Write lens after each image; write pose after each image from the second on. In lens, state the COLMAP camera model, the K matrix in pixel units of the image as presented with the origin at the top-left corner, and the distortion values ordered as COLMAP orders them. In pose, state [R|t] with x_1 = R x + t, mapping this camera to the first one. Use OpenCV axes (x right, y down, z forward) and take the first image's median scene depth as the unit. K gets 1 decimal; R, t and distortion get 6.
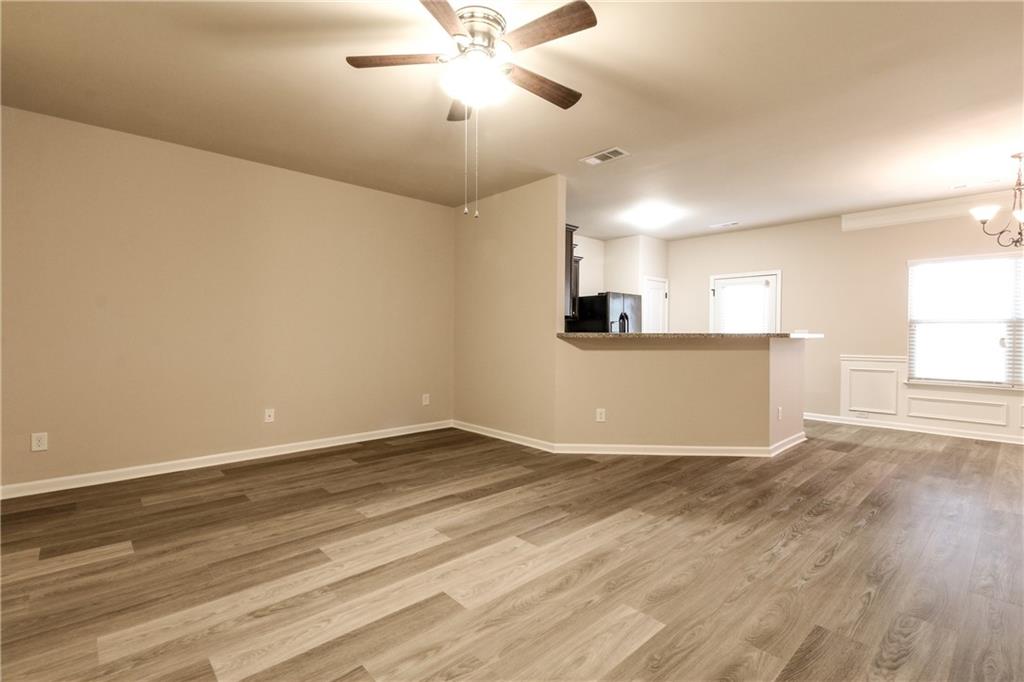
lens RADIAL K [[468.0, 0, 512.0], [0, 468.0, 341.0], [0, 0, 1]] dist [0.019821, -0.014815]
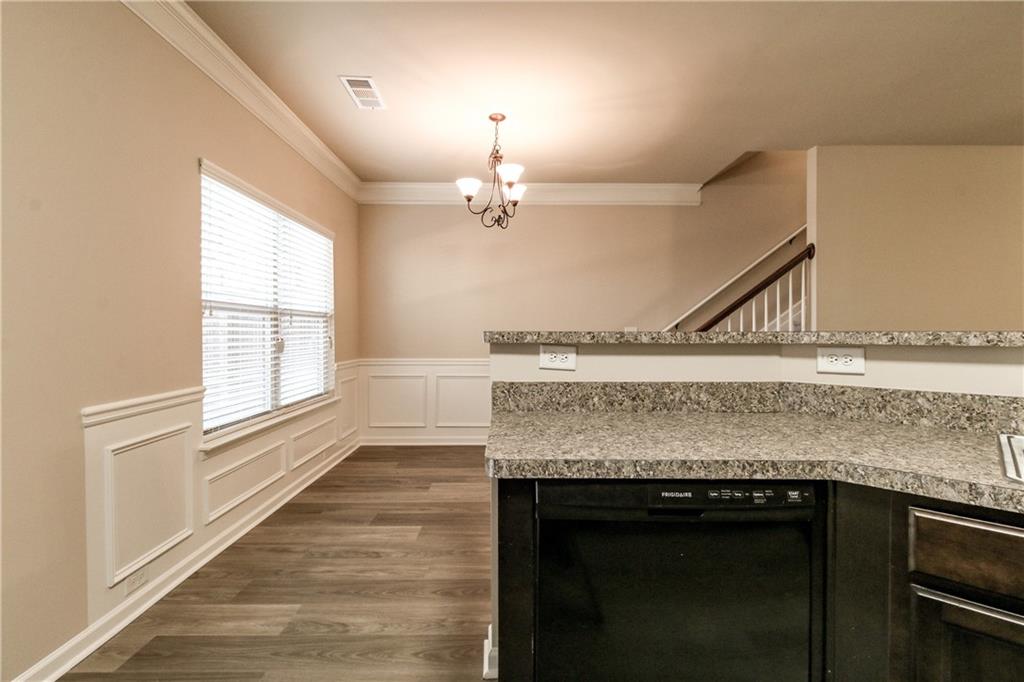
lens RADIAL K [[468.0, 0, 512.0], [0, 468.0, 341.0], [0, 0, 1]] dist [0.019821, -0.014815]
pose [[-0.740533, -0.024882, 0.671559, 0.604279], [0.005960, 0.999032, 0.043587, -0.044413], [-0.671993, 0.036280, -0.739668, 1.961168]]
